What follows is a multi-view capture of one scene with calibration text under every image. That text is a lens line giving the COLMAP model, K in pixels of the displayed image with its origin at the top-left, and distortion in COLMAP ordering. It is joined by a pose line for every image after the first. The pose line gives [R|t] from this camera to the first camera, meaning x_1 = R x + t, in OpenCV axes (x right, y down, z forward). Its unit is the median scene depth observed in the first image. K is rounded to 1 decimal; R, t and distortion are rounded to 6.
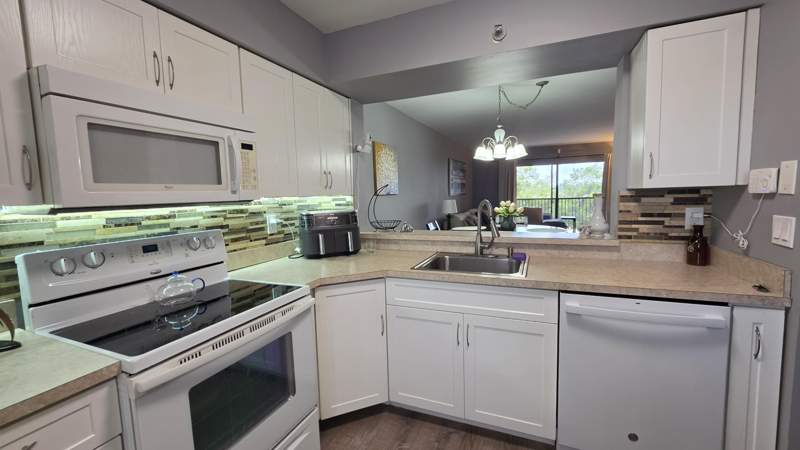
lens RADIAL K [[328.8, 0, 400.0], [0, 328.8, 225.0], [0, 0, 1]] dist [-0.003071, -0.000270]
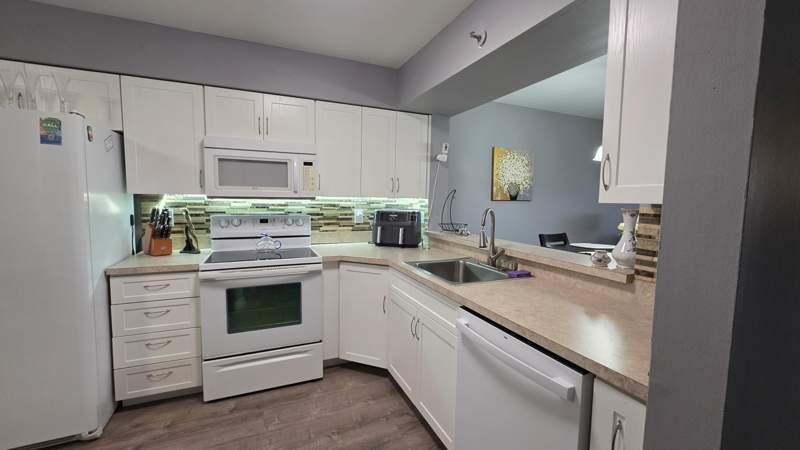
lens RADIAL K [[328.8, 0, 400.0], [0, 328.8, 225.0], [0, 0, 1]] dist [-0.003071, -0.000270]
pose [[0.717691, 0.098096, -0.689418, 0.829185], [-0.103728, 0.994043, 0.033458, -0.036940], [0.688593, 0.047500, 0.723591, 0.145296]]
